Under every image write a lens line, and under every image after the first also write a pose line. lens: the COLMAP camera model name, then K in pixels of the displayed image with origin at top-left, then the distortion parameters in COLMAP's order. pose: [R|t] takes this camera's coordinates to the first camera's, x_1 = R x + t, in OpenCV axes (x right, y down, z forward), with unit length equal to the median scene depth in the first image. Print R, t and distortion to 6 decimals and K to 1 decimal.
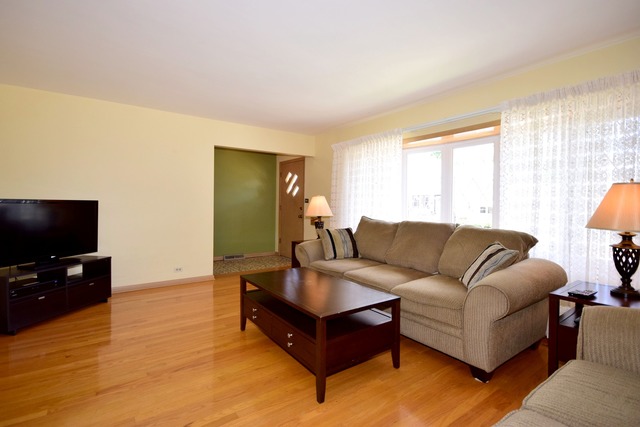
lens RADIAL K [[301.6, 0, 308.9], [0, 301.6, 209.5], [0, 0, 1]] dist [0.000762, 0.000495]
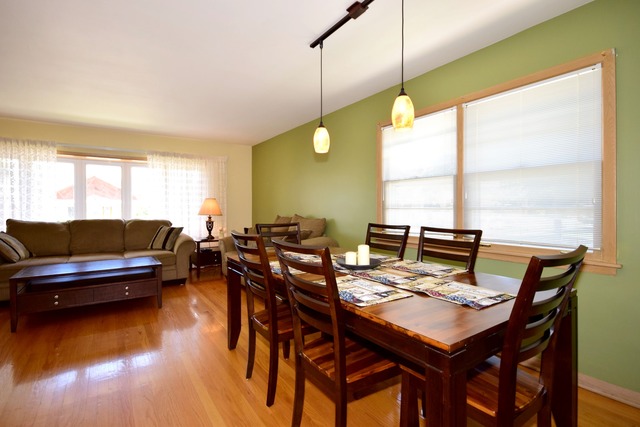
lens RADIAL K [[301.6, 0, 308.9], [0, 301.6, 209.5], [0, 0, 1]] dist [0.000762, 0.000495]
pose [[0.031812, -0.022327, 0.999244, -0.926223], [0.019247, 0.999579, 0.021721, -0.015304], [-0.999309, 0.018542, 0.032228, -0.010758]]
